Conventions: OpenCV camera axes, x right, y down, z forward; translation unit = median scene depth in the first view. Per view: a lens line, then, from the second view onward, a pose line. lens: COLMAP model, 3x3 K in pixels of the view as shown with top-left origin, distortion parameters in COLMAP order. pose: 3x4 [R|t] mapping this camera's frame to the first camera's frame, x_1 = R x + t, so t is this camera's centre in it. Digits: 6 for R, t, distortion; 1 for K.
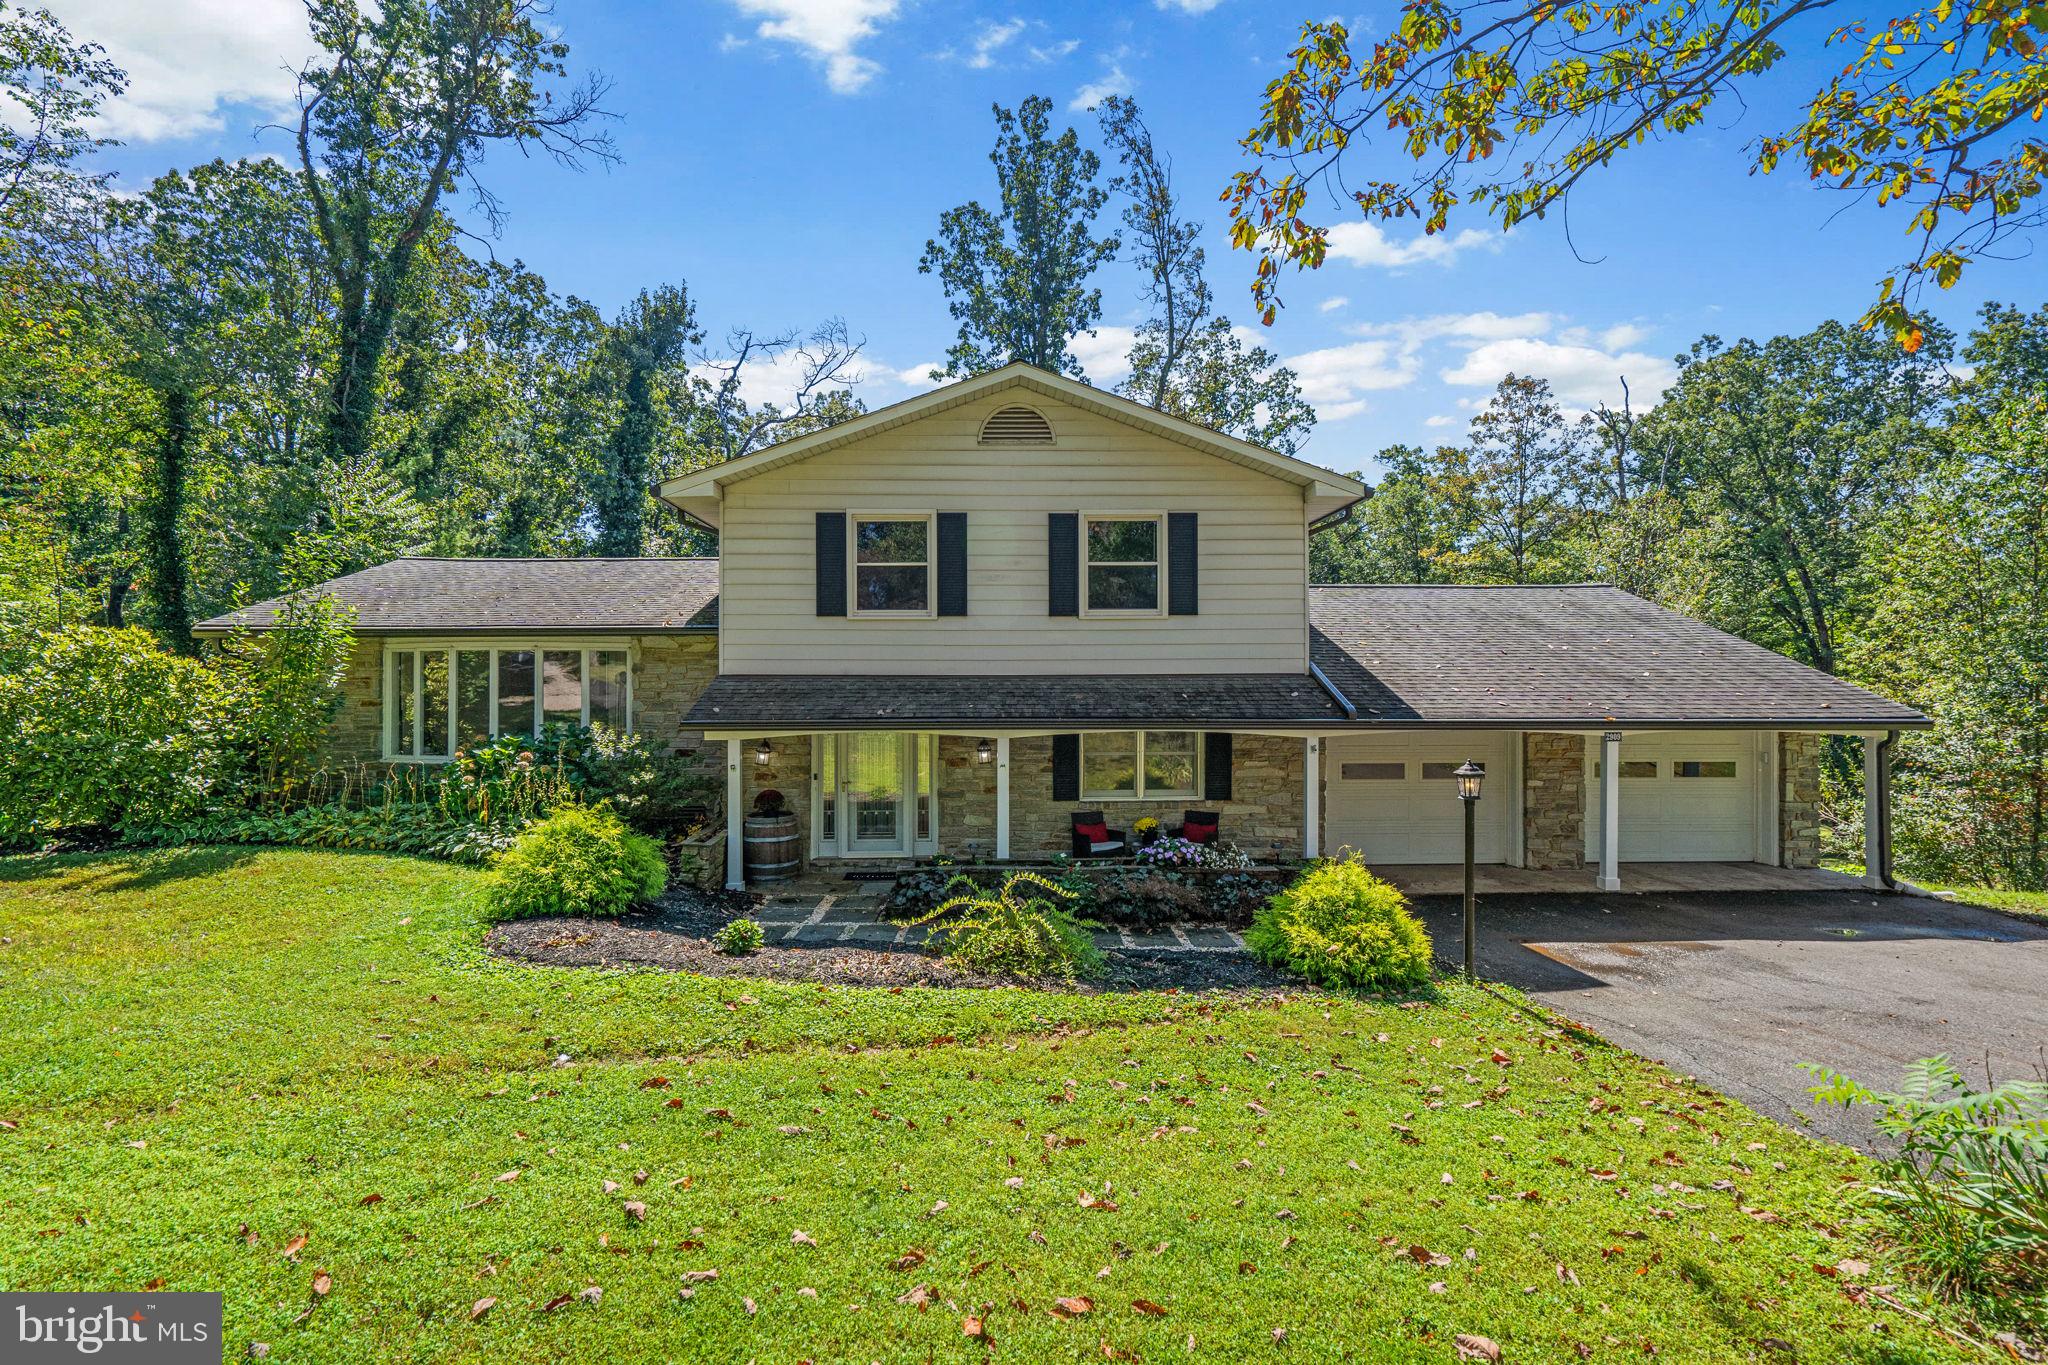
lens RADIAL K [[941.4, 0, 917.2], [0, 941.4, 691.1], [0, 0, 1]] dist [0.001604, 0.000803]
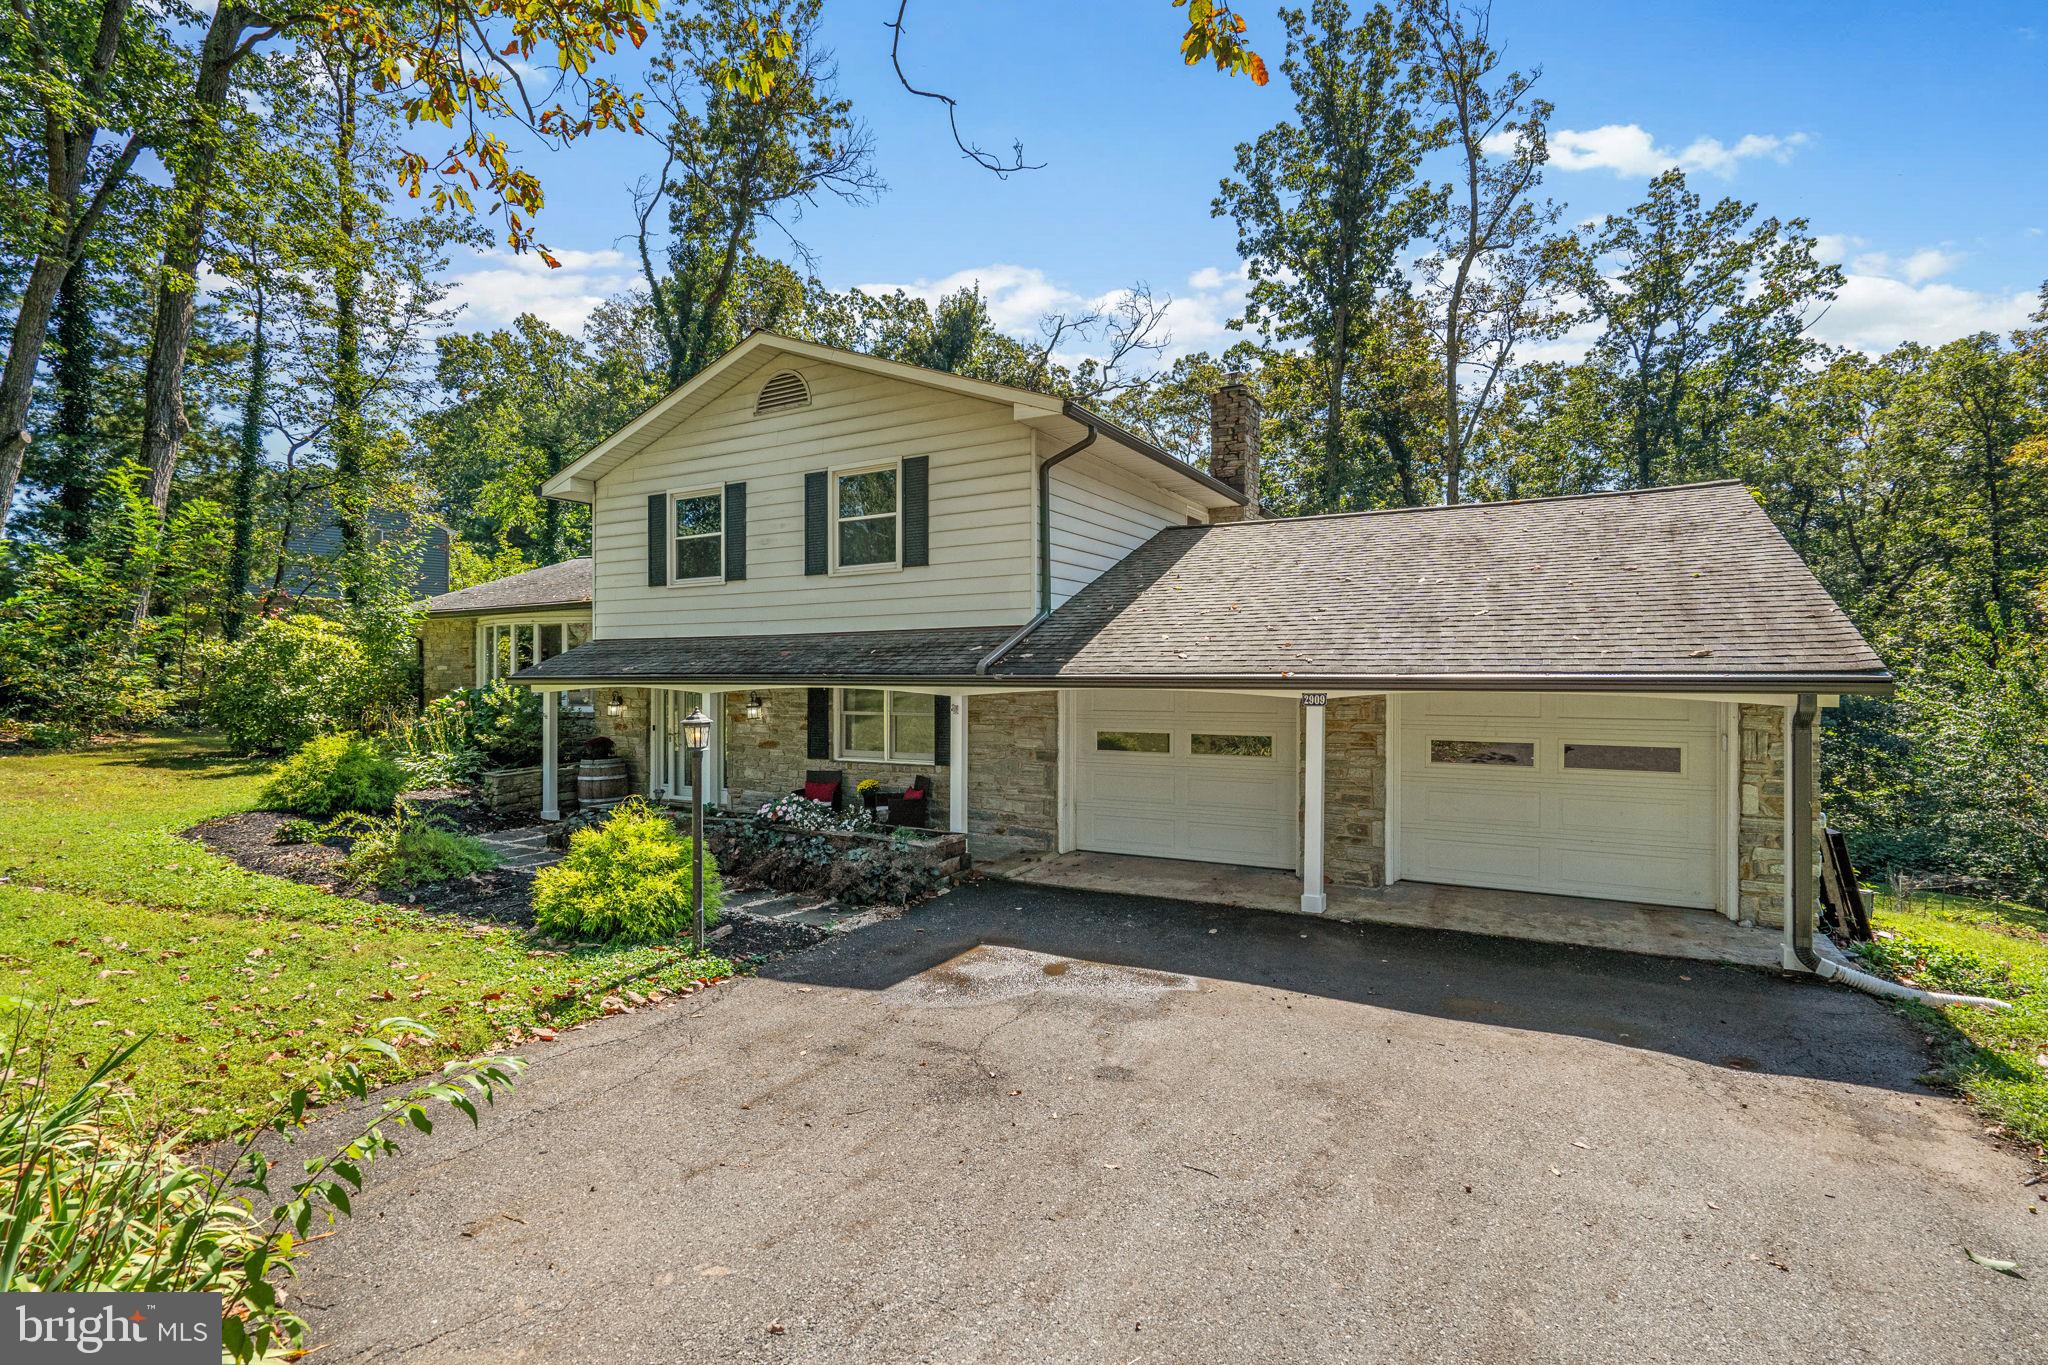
lens RADIAL K [[941.4, 0, 1018.2], [0, 941.4, 681.4], [0, 0, 1]] dist [0.001604, 0.000803]
pose [[0.862431, 0.003658, -0.506162, 0.845605], [0.001191, 0.999956, 0.009255, 0.024882], [0.506174, -0.008585, 0.862389, 0.241782]]
